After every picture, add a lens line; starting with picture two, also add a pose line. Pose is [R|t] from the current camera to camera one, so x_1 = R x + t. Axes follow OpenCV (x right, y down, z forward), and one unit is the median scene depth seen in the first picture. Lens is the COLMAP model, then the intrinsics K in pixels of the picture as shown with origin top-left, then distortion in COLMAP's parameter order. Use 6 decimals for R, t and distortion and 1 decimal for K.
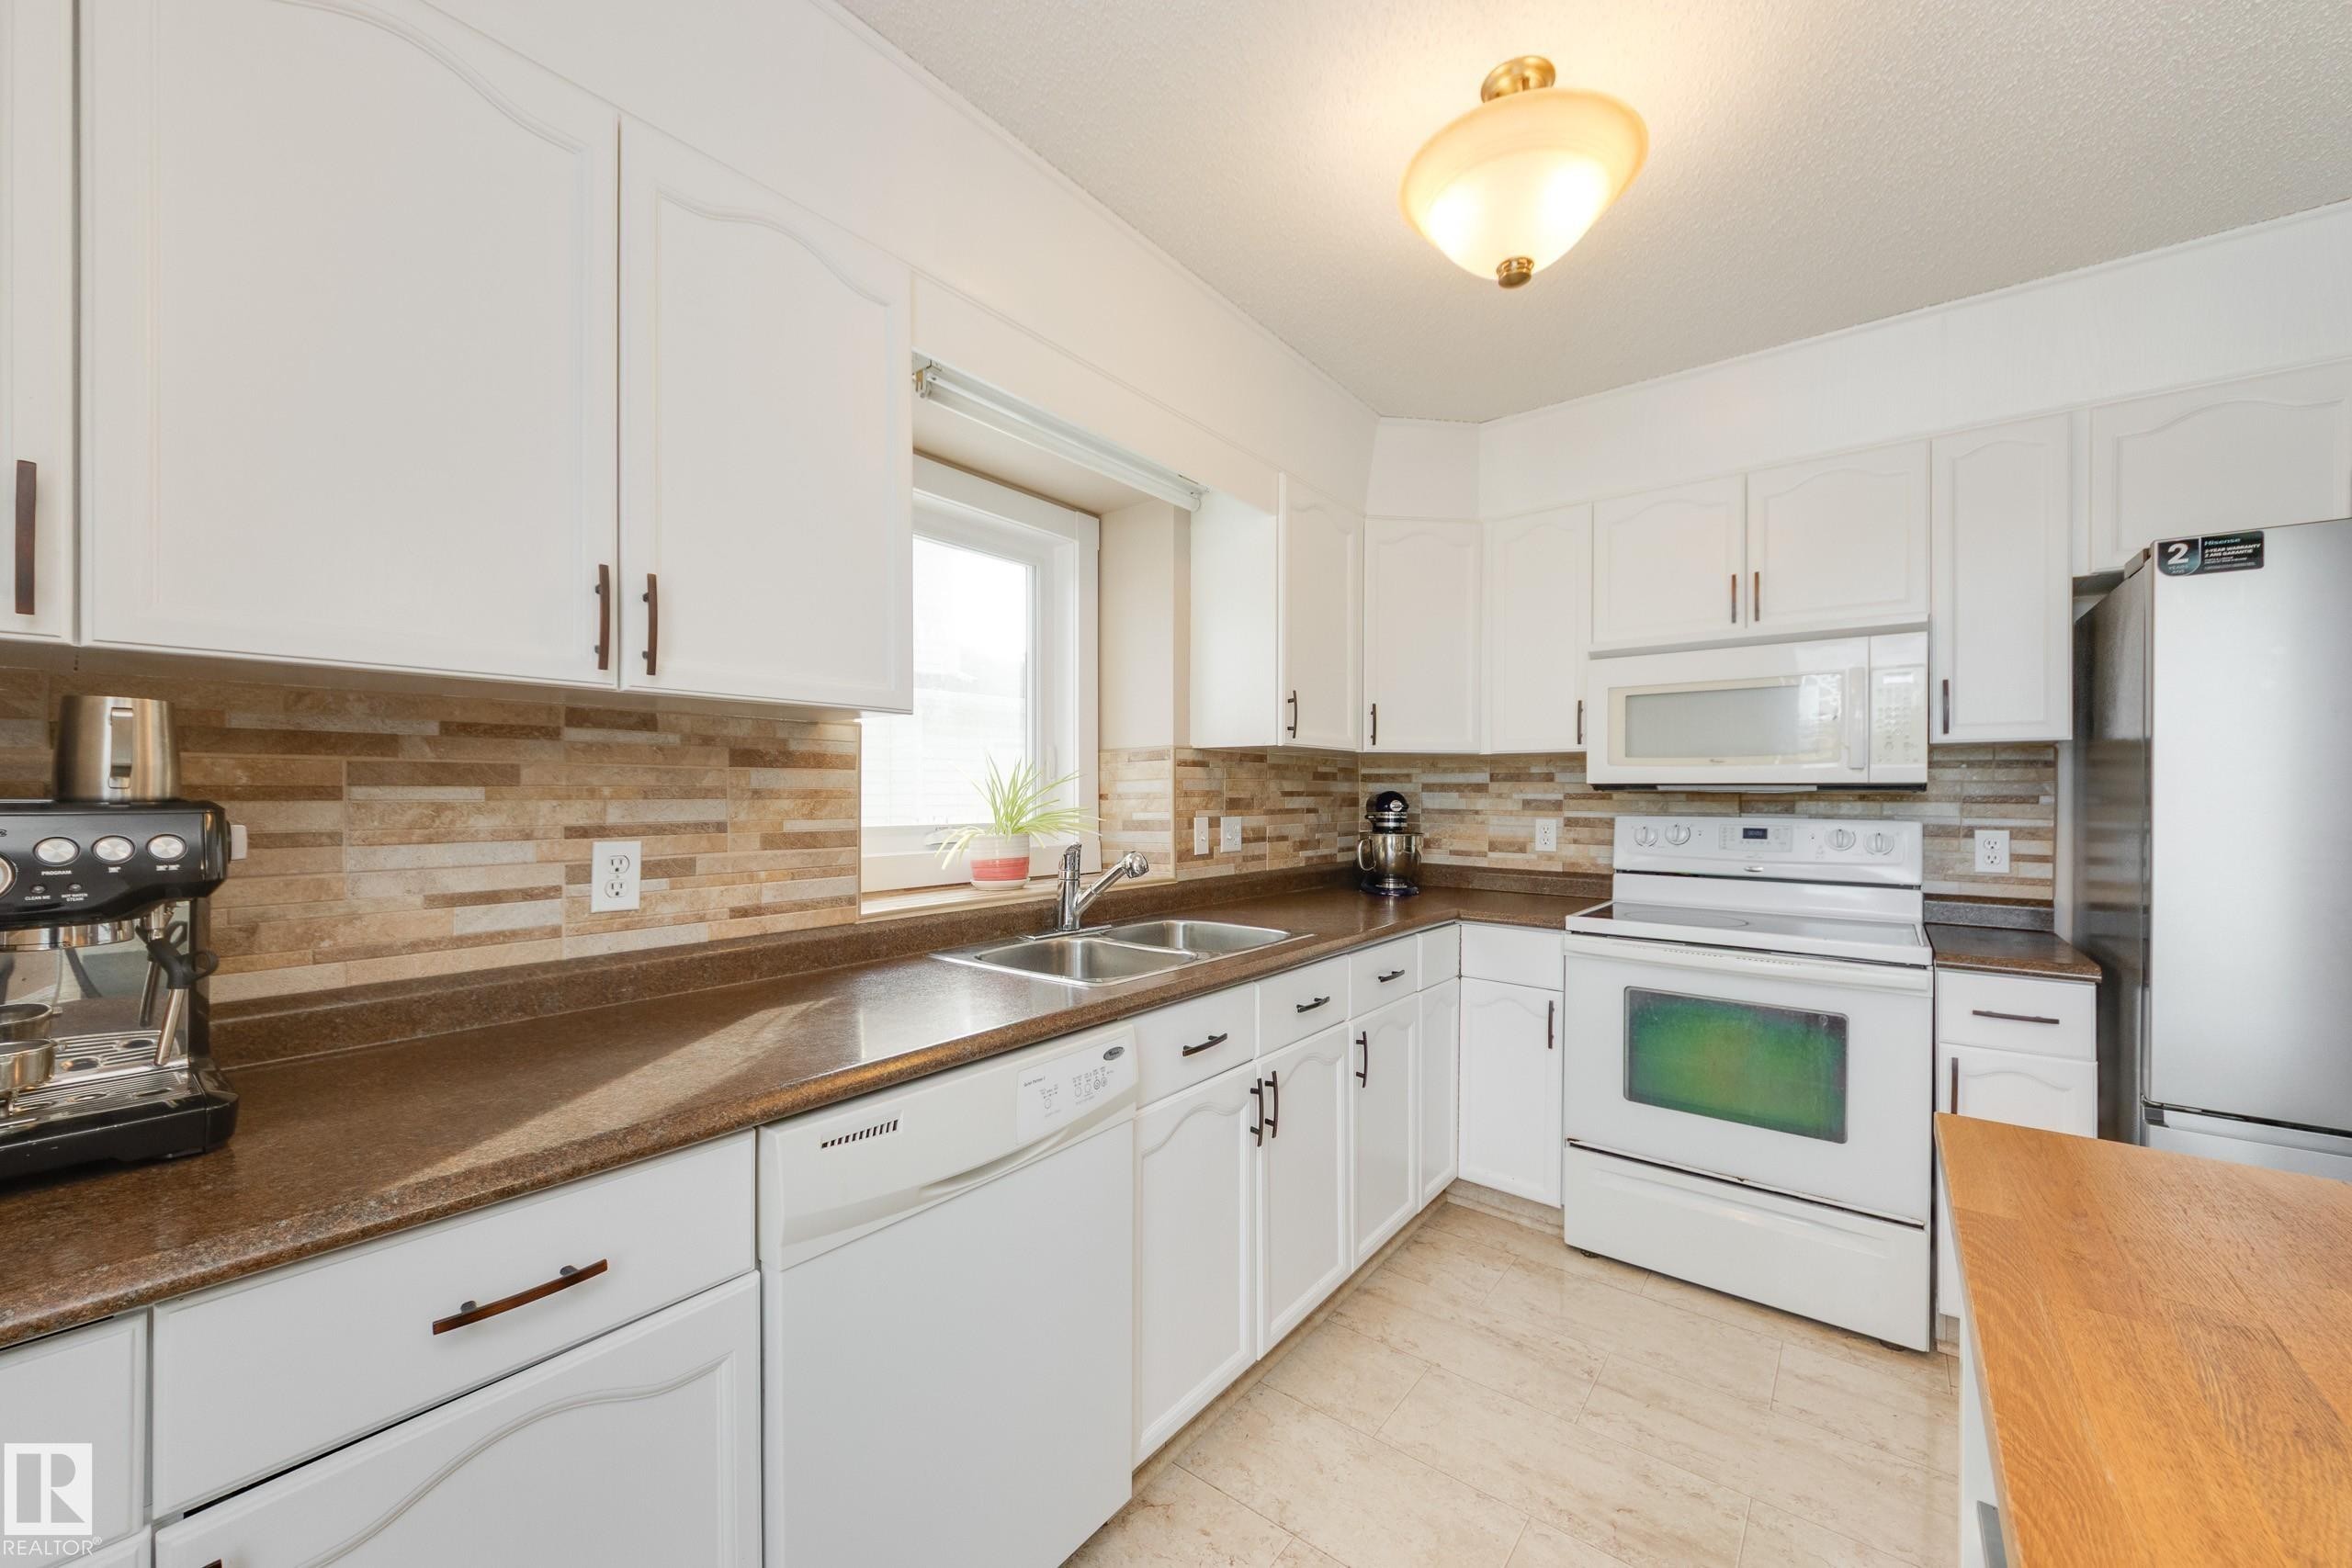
lens RADIAL K [[895.1, 0, 1182.4], [0, 895.1, 778.5], [0, 0, 1]] dist [-0.001664, -0.000308]
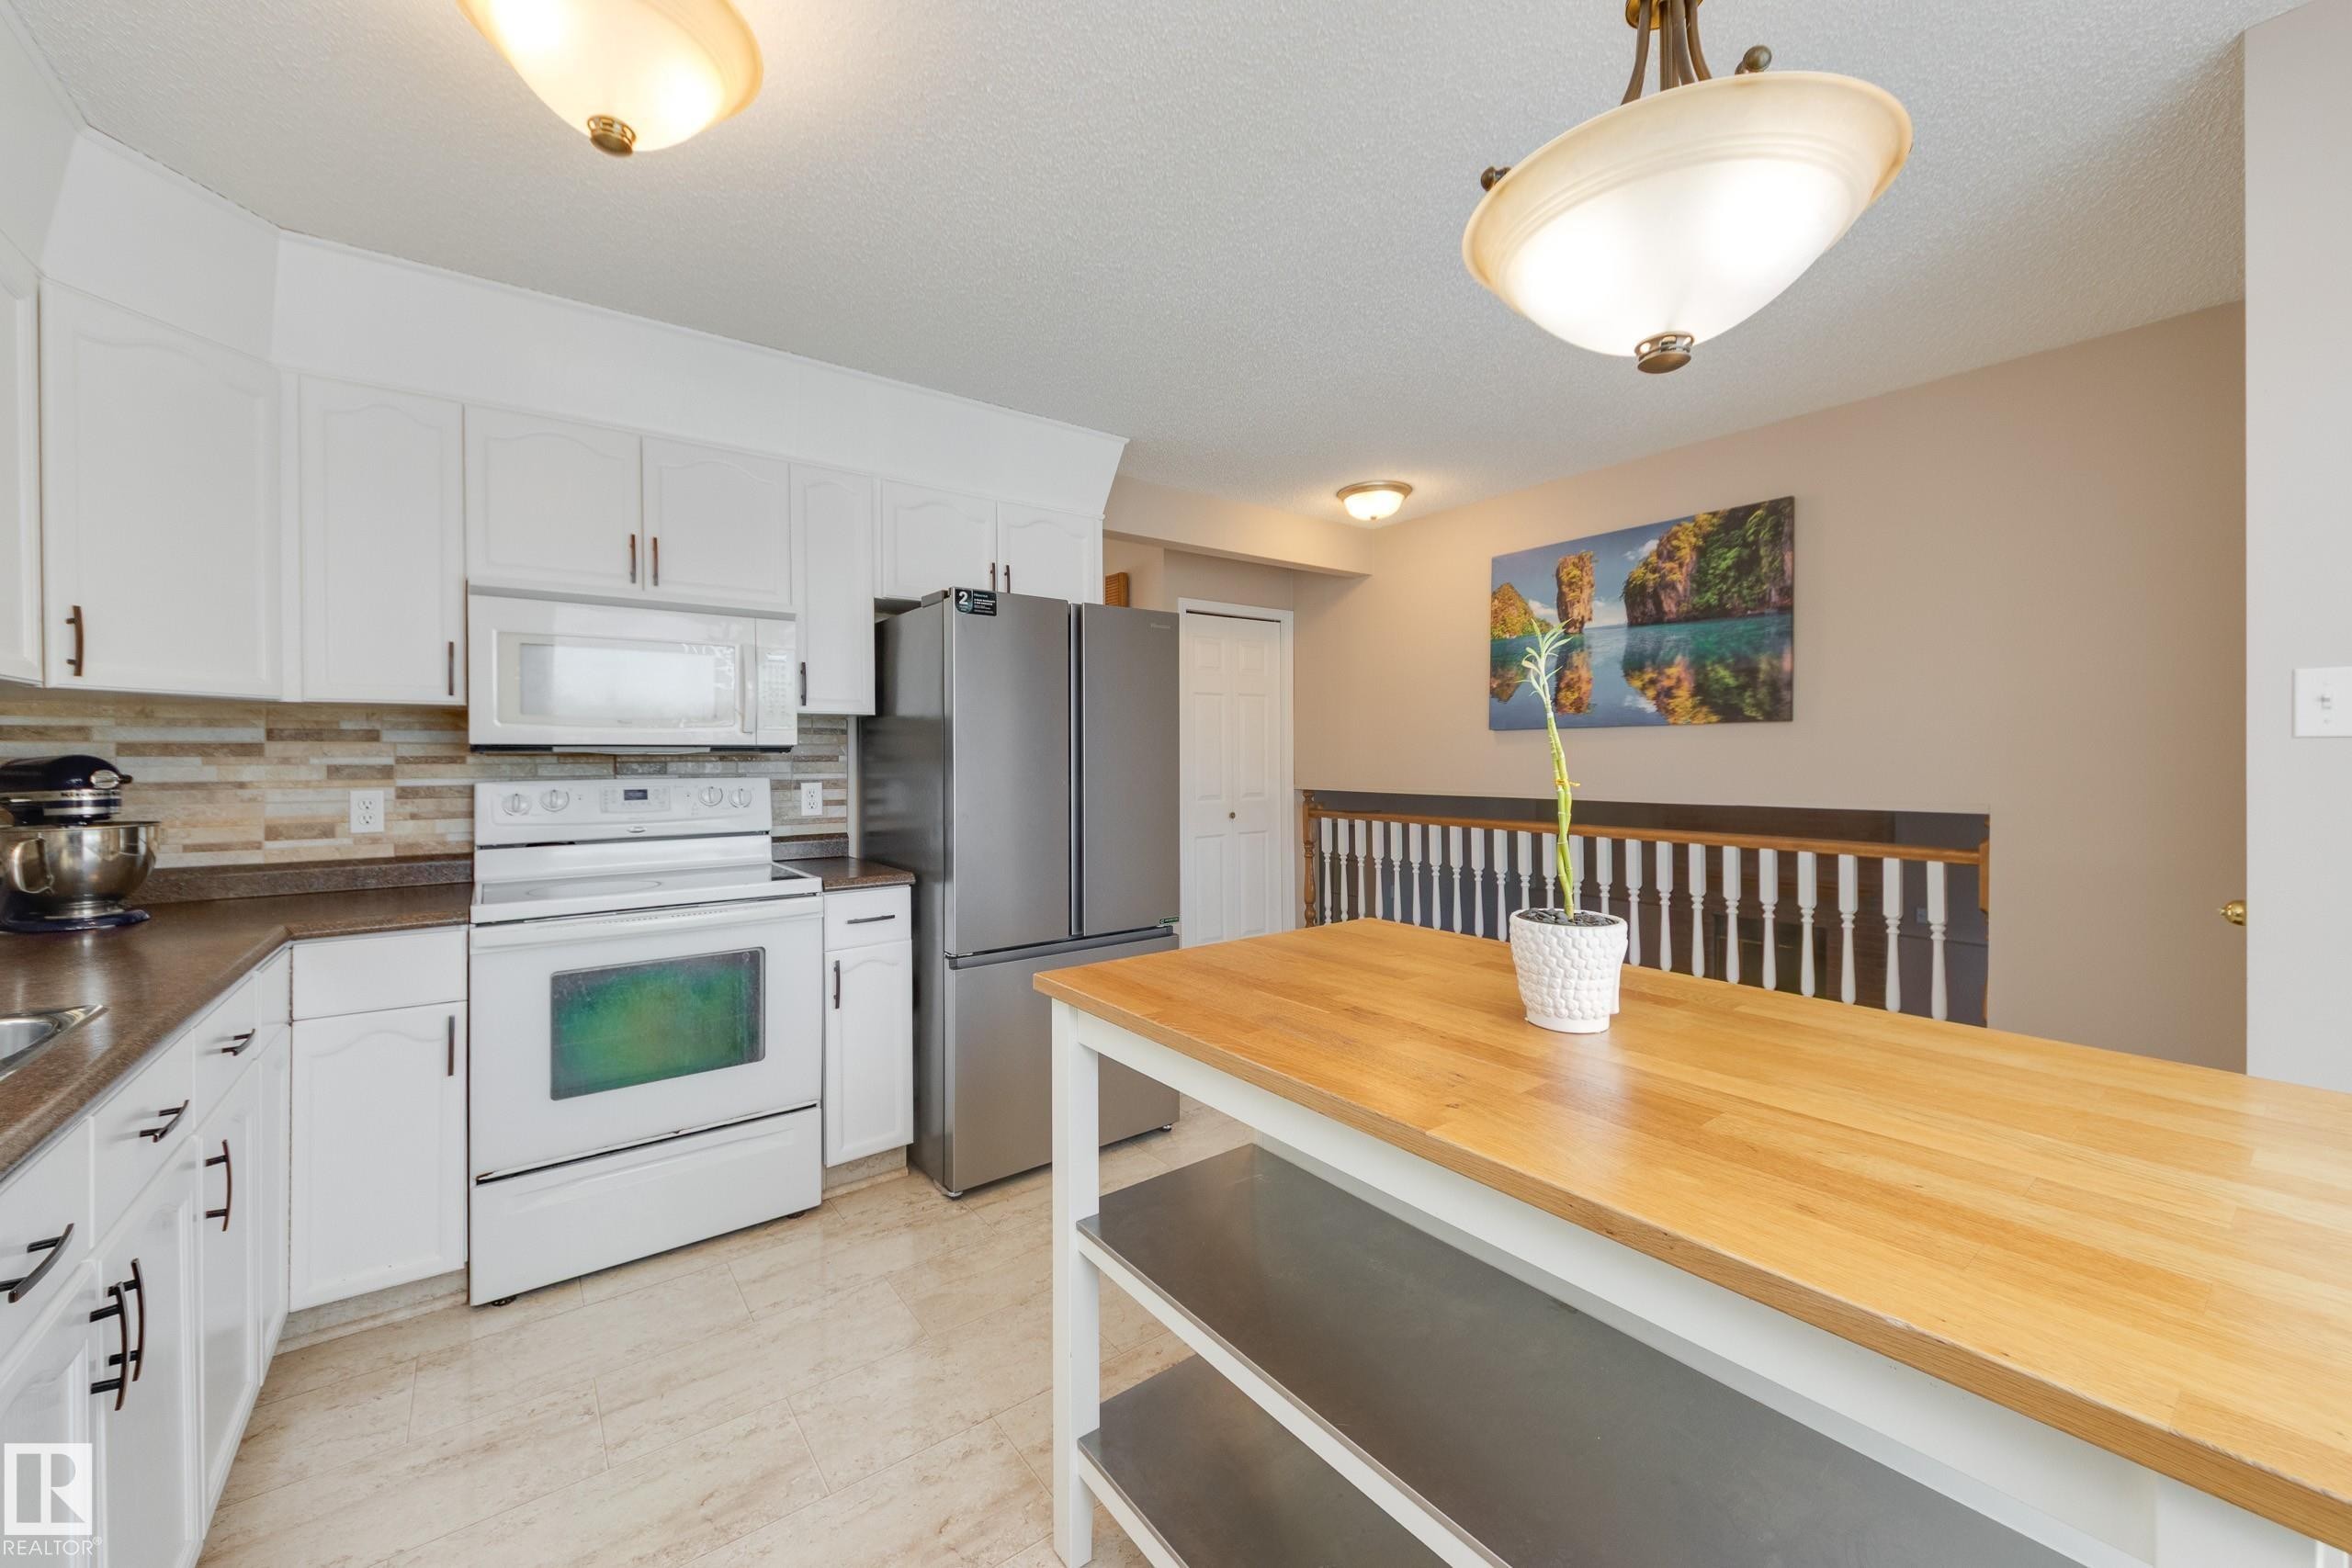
lens RADIAL K [[892.2, 0, 1173.9], [0, 892.2, 749.3], [0, 0, 1]] dist [0.001027, -0.000045]
pose [[0.254146, -0.000135, 0.967166, -0.187784], [-0.010299, 0.999943, 0.002846, 0.001245], [-0.967111, -0.010684, 0.254130, 0.167599]]
